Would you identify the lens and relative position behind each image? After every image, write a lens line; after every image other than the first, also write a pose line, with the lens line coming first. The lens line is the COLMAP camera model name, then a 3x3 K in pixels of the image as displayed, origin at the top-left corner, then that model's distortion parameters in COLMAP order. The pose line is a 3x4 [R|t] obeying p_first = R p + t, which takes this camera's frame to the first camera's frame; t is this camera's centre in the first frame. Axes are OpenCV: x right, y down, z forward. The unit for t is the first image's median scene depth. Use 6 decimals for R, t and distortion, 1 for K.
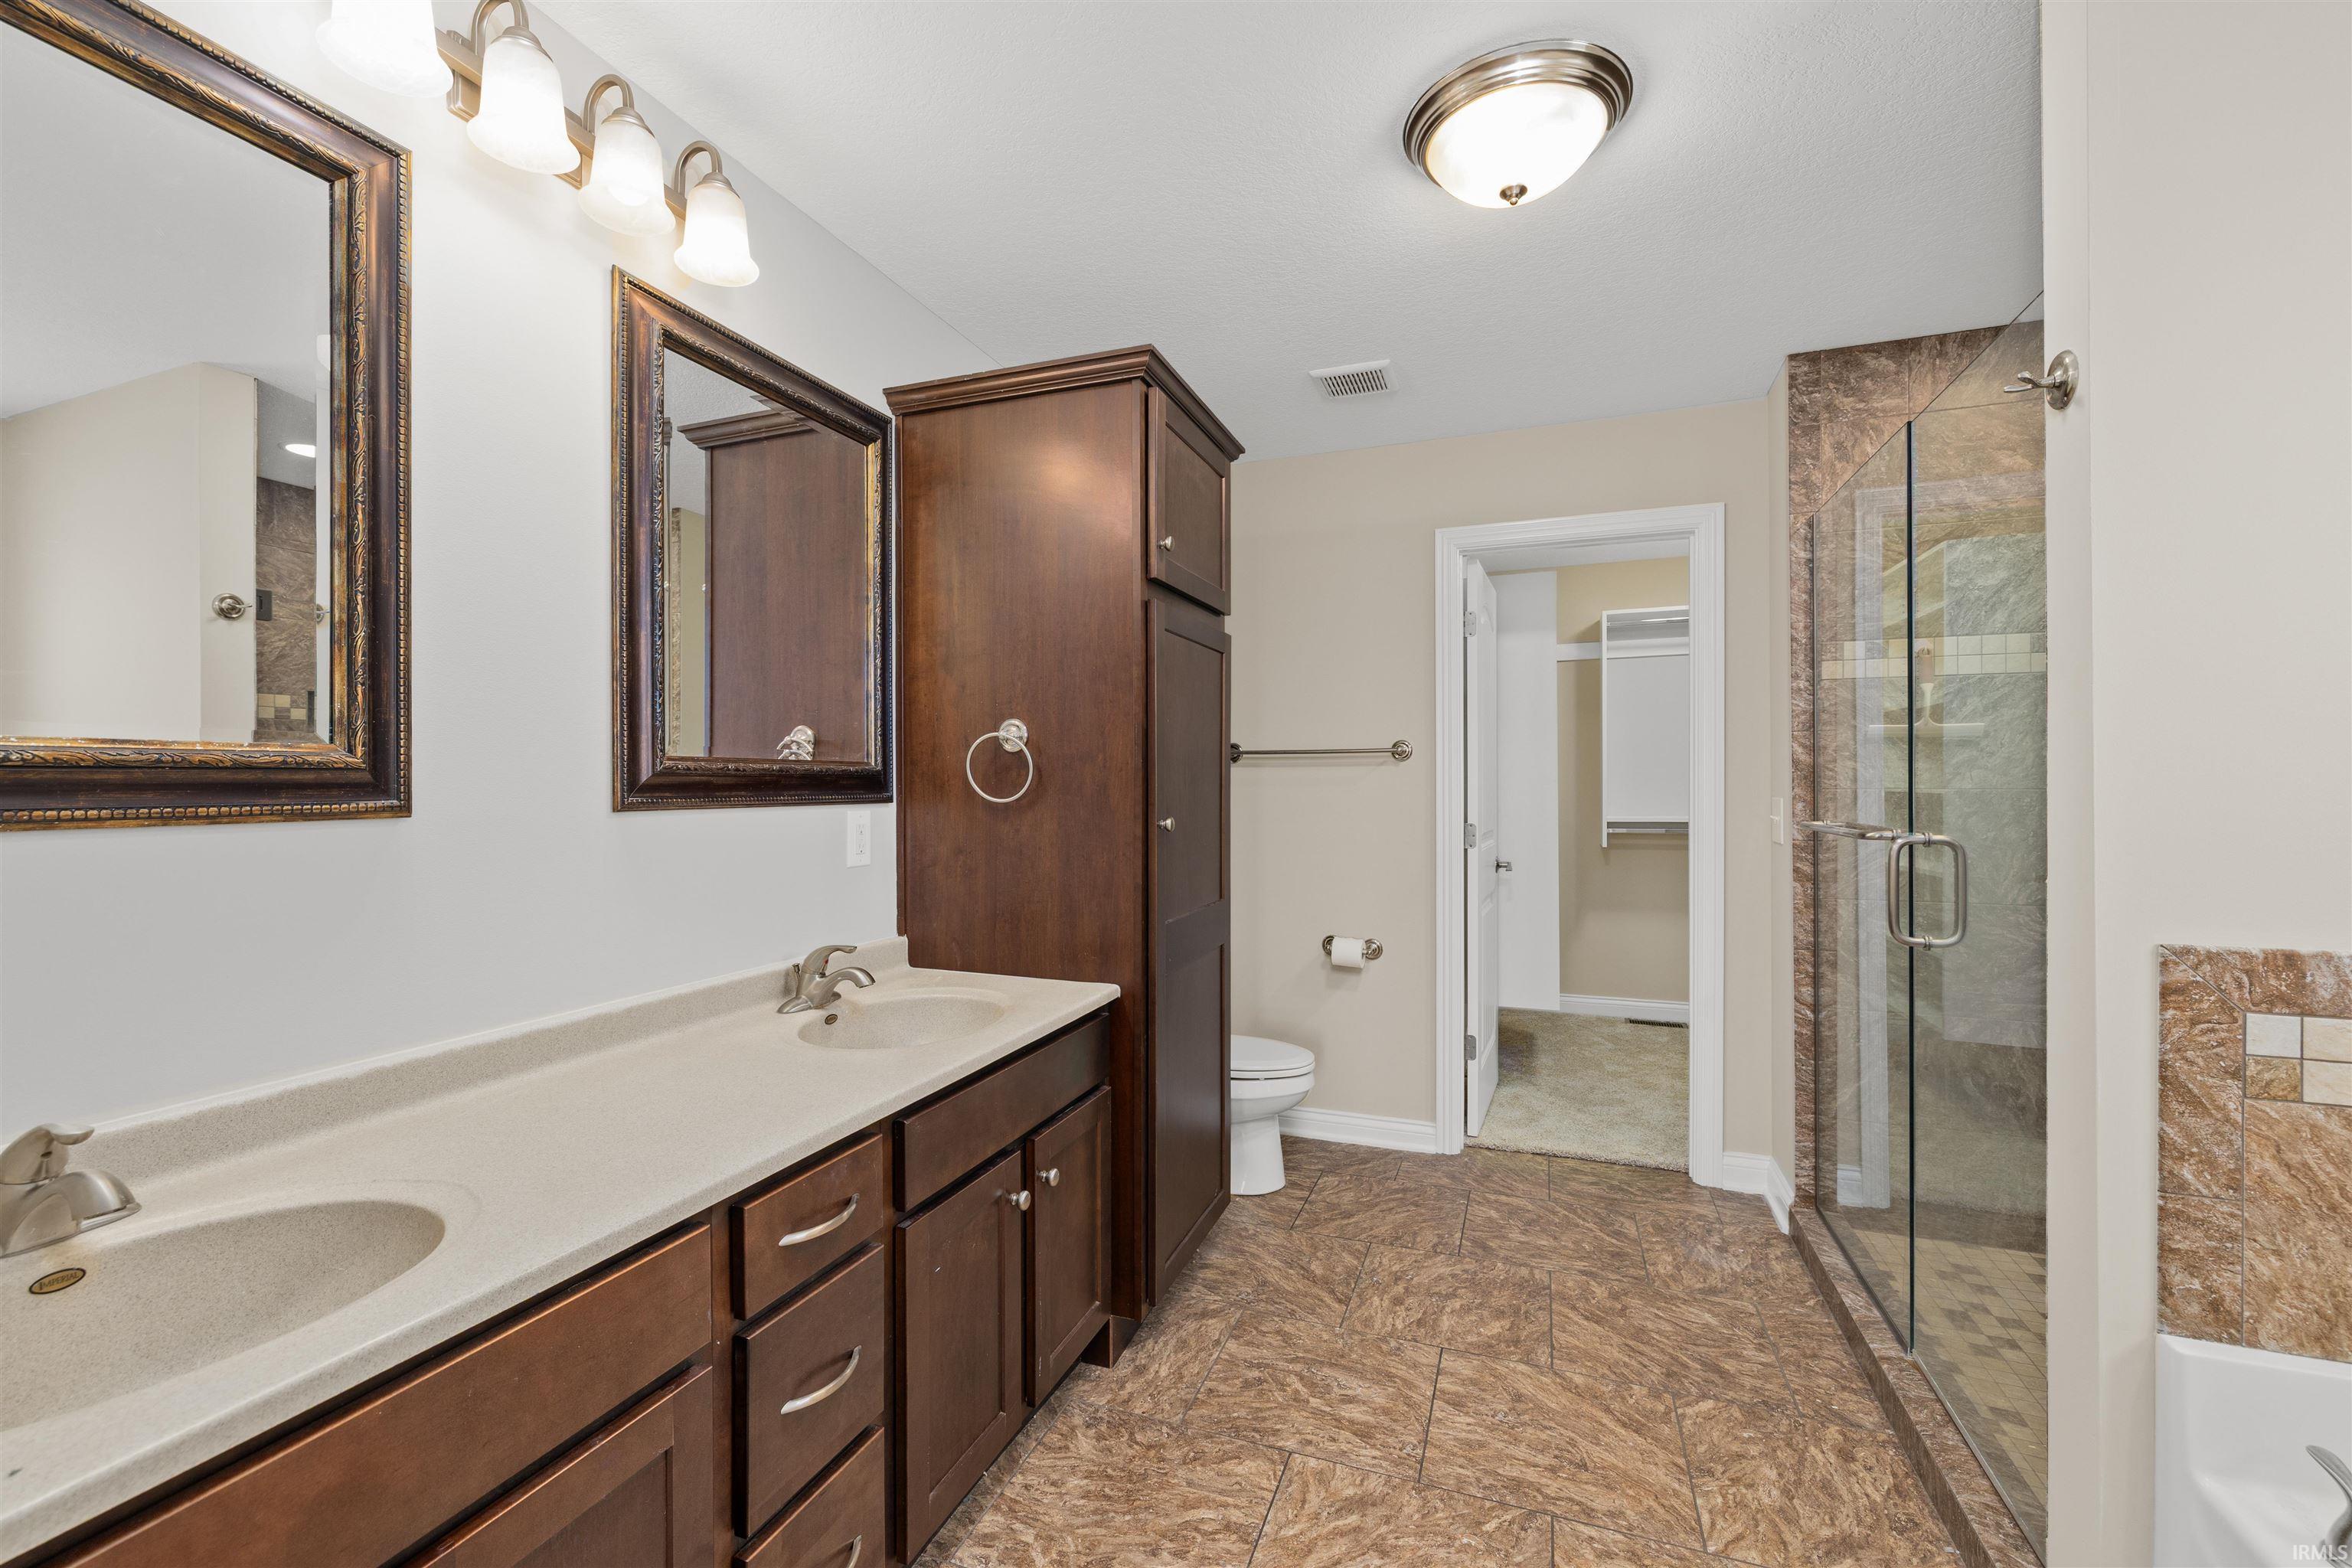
lens RADIAL K [[987.3, 0, 1167.5], [0, 987.3, 766.8], [0, 0, 1]] dist [0.002395, -0.000034]
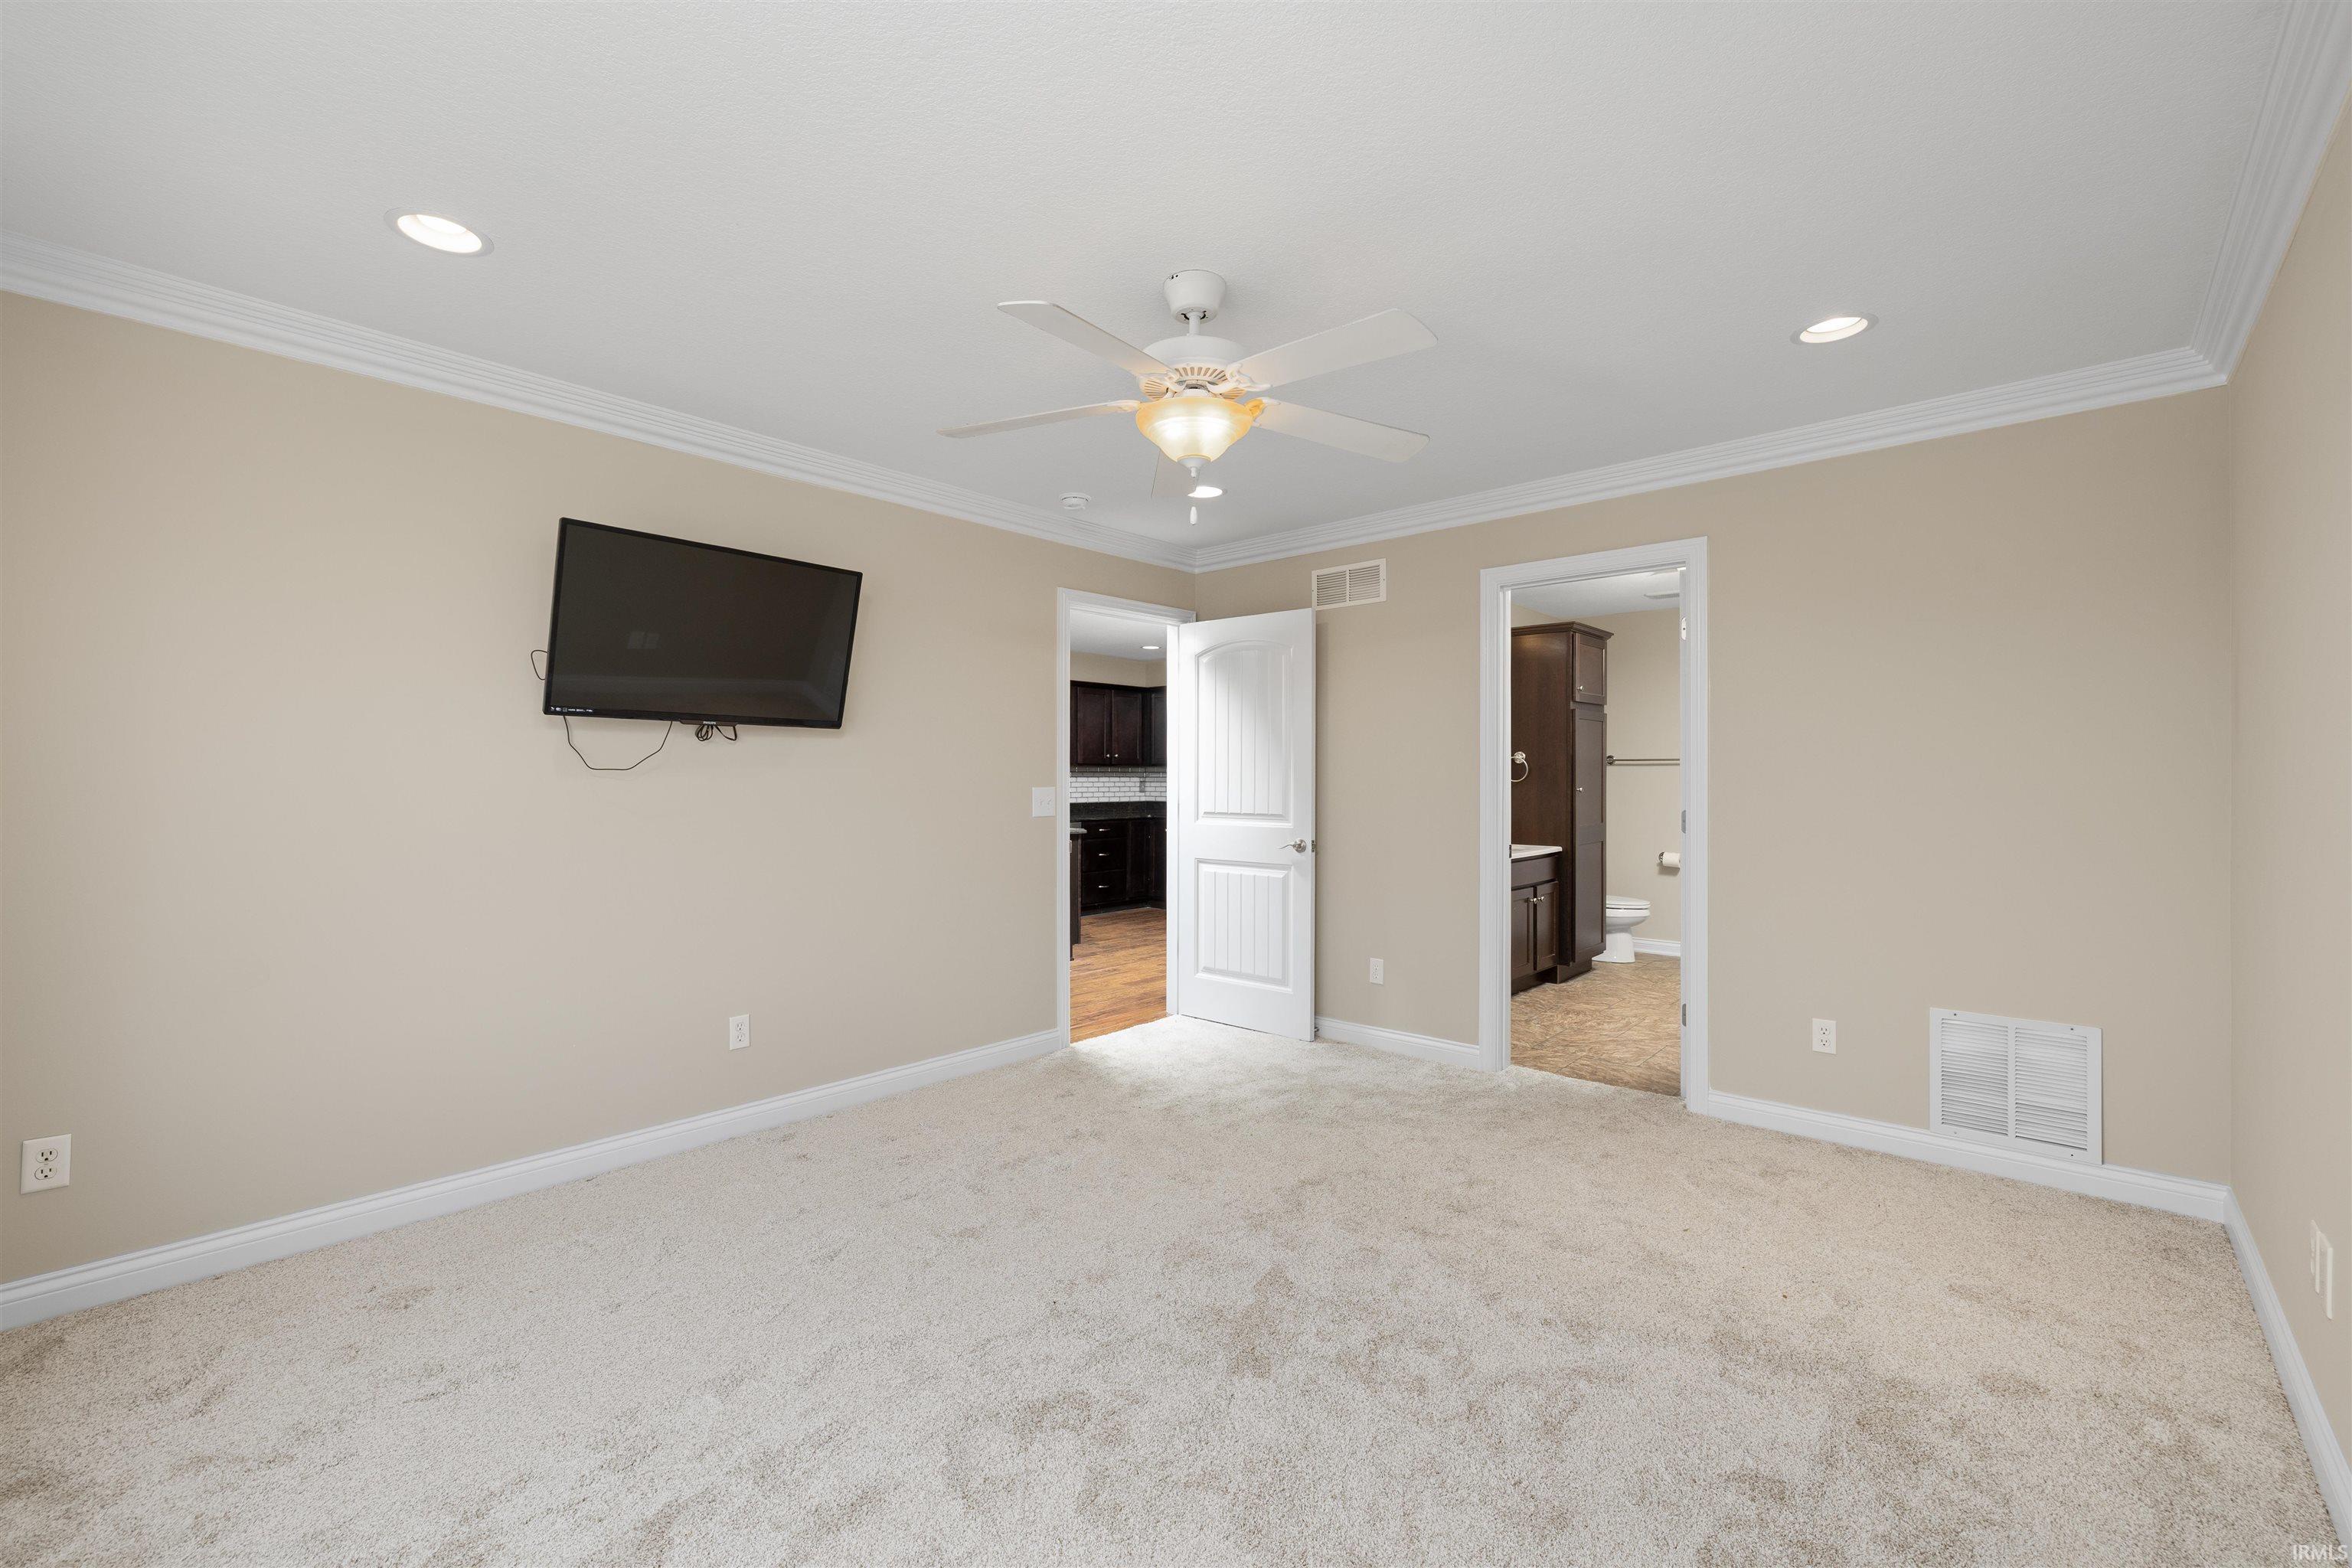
lens RADIAL K [[987.3, 0, 1167.5], [0, 987.3, 766.8], [0, 0, 1]] dist [0.002395, -0.000034]
pose [[0.935377, 0.001225, -0.353650, -0.086541], [-0.000833, 0.999999, 0.001261, -0.002514], [0.353651, -0.000885, 0.935377, -1.637293]]
